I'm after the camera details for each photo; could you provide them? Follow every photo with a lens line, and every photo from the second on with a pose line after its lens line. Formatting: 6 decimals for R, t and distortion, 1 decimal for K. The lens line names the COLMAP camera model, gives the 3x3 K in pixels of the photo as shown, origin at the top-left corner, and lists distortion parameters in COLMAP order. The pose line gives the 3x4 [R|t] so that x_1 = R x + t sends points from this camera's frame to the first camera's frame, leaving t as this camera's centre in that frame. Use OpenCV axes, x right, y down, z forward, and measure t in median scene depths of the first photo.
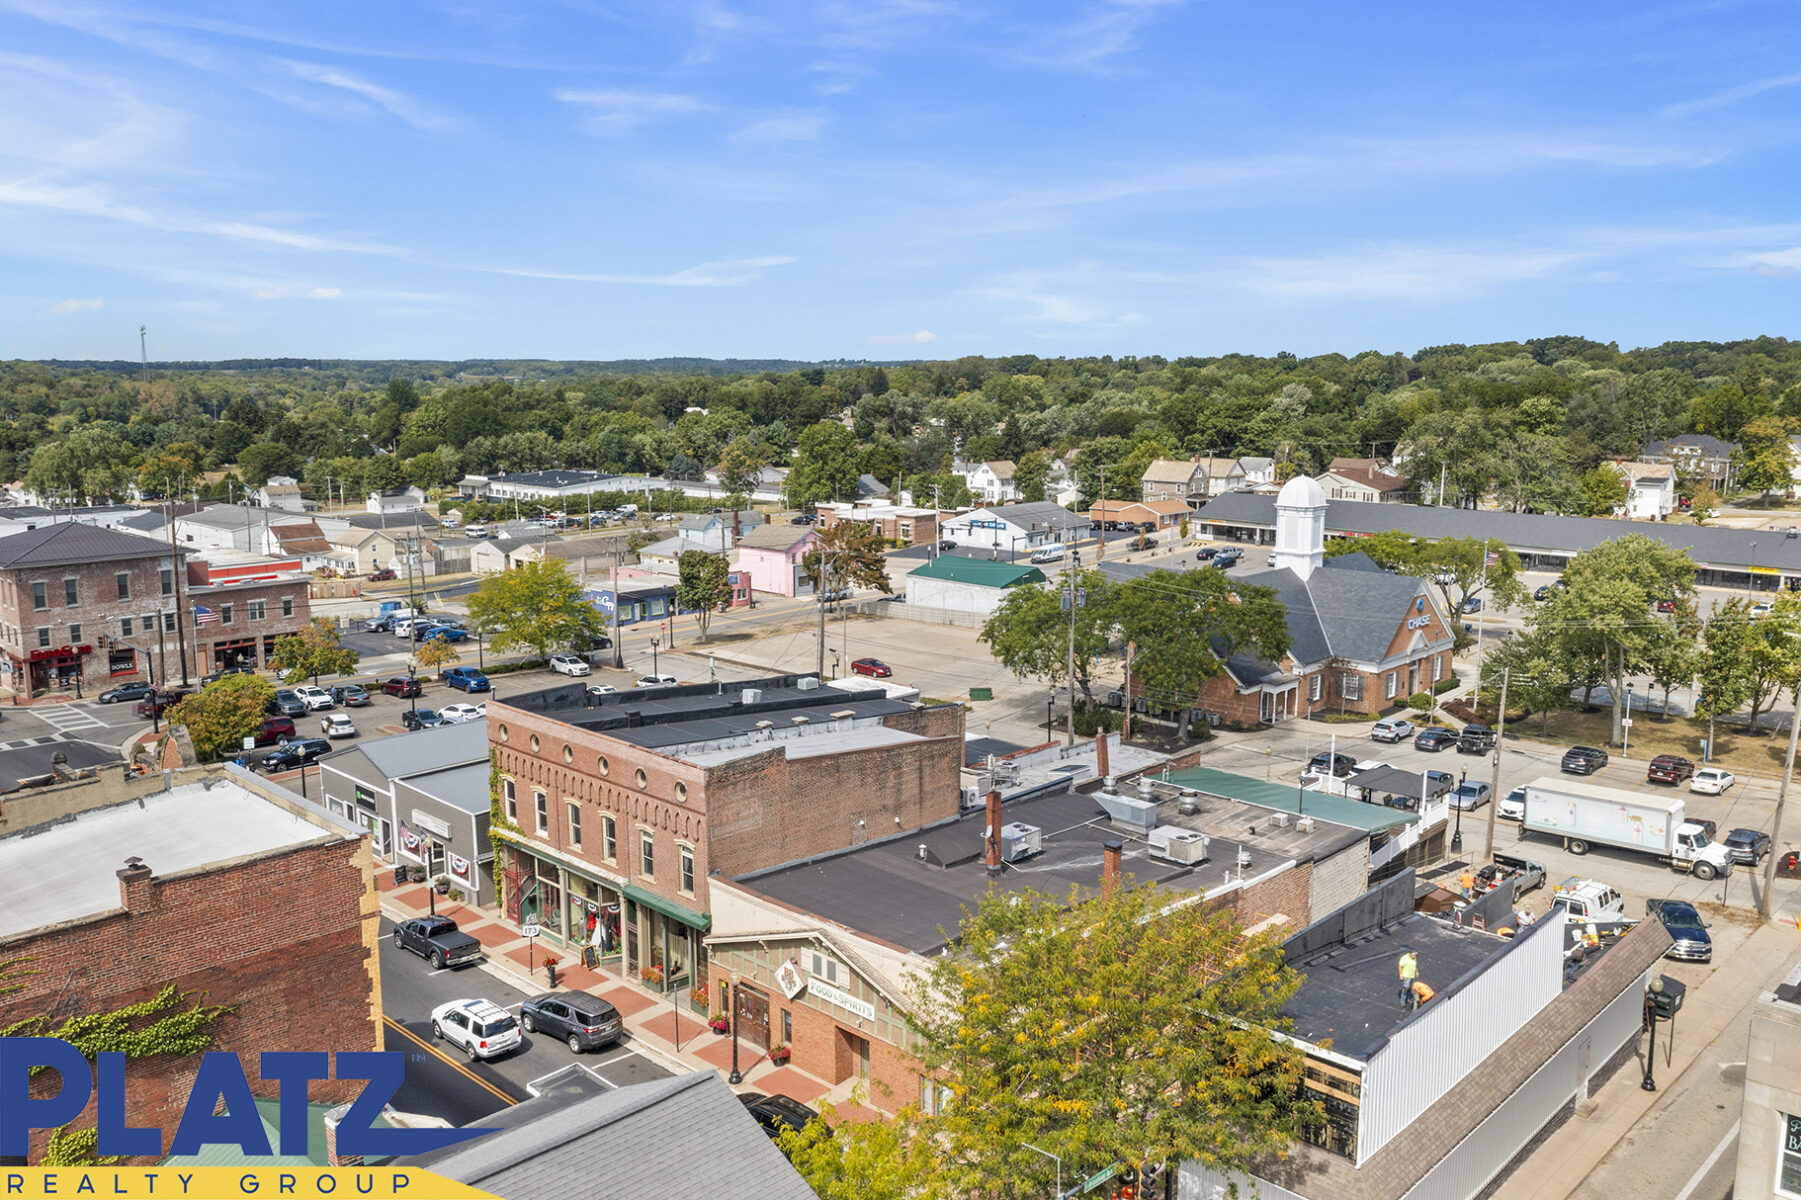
lens RADIAL K [[1428.2, 0, 900.5], [0, 1428.2, 600.0], [0, 0, 1]] dist [-0.000490, 0.001202]
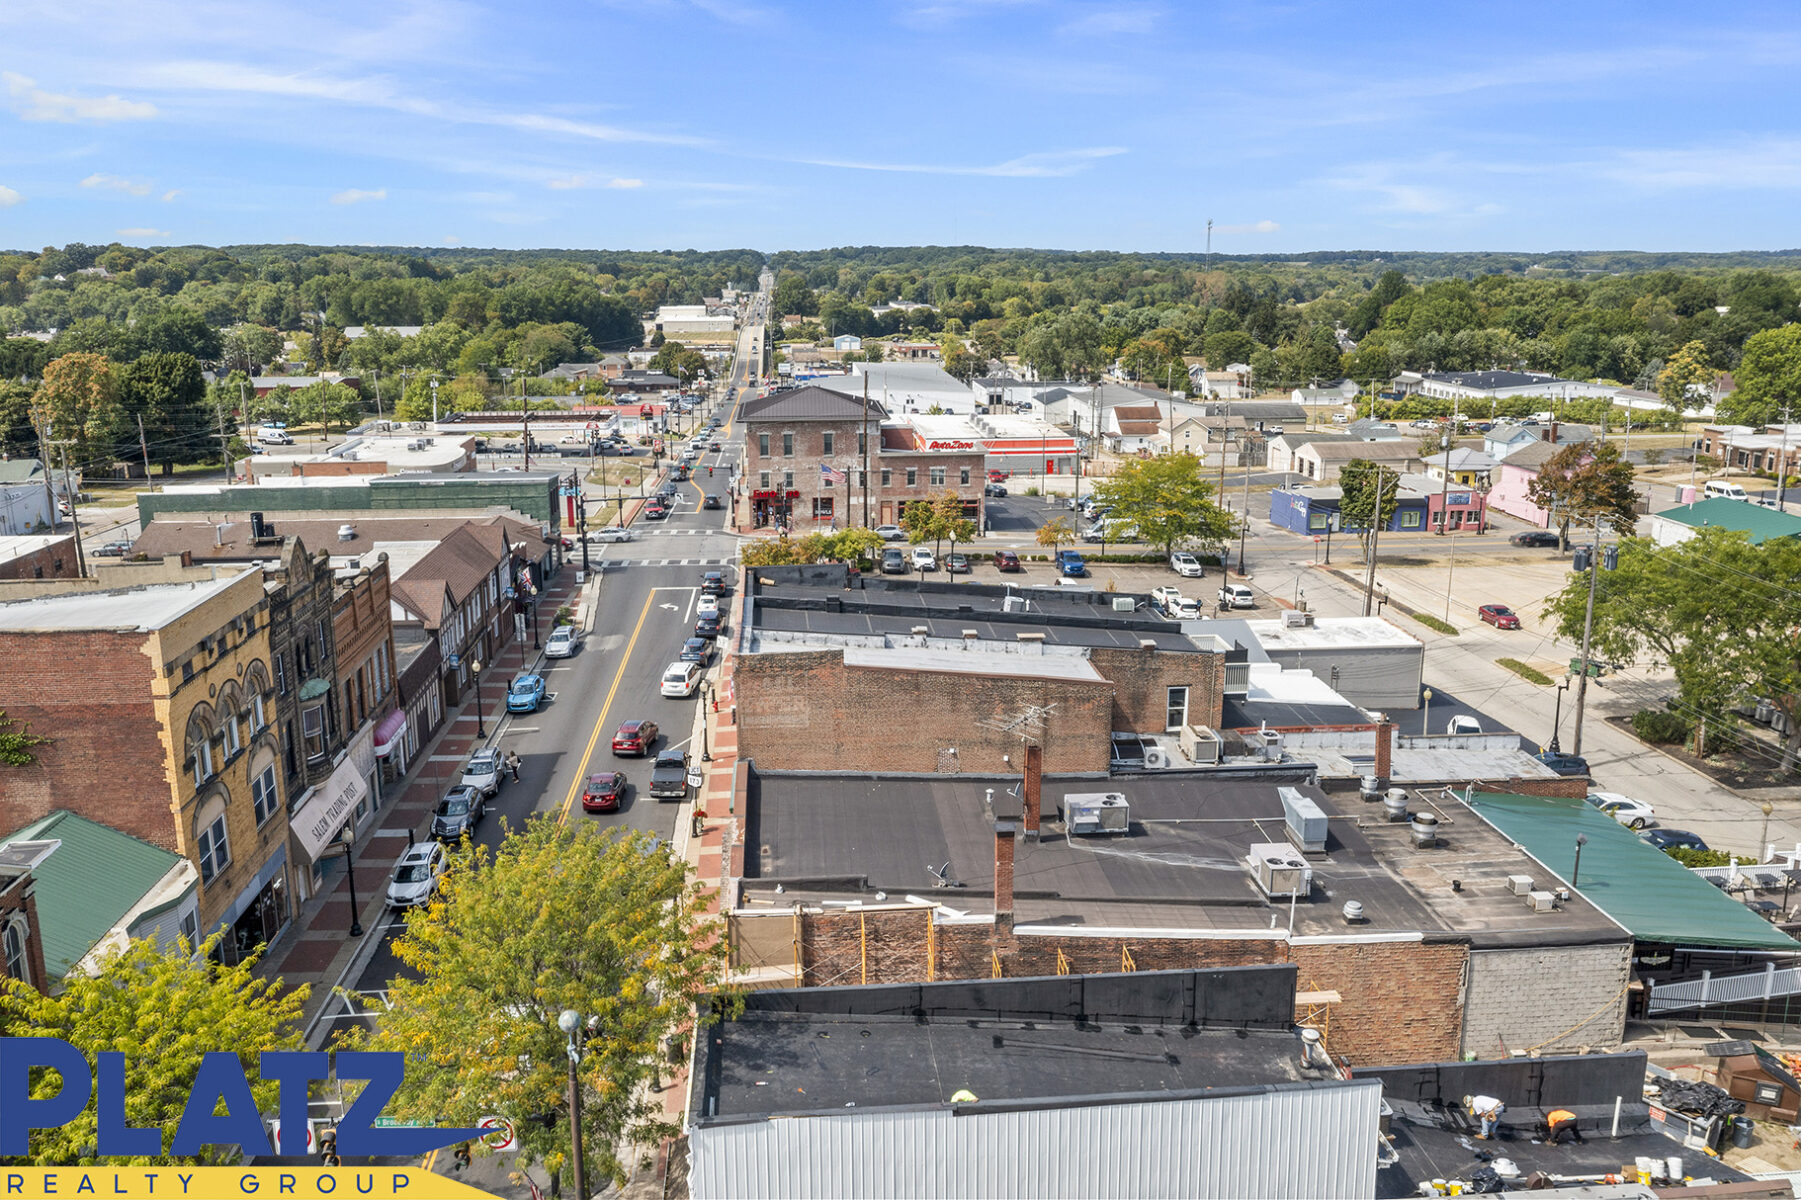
lens RADIAL K [[1428.2, 0, 900.5], [0, 1428.2, 600.0], [0, 0, 1]] dist [-0.000490, 0.001202]
pose [[0.757788, 0.152544, -0.634419, 0.257210], [-0.106174, 0.988158, 0.110777, -0.018815], [0.643804, -0.016587, 0.765010, 0.140261]]
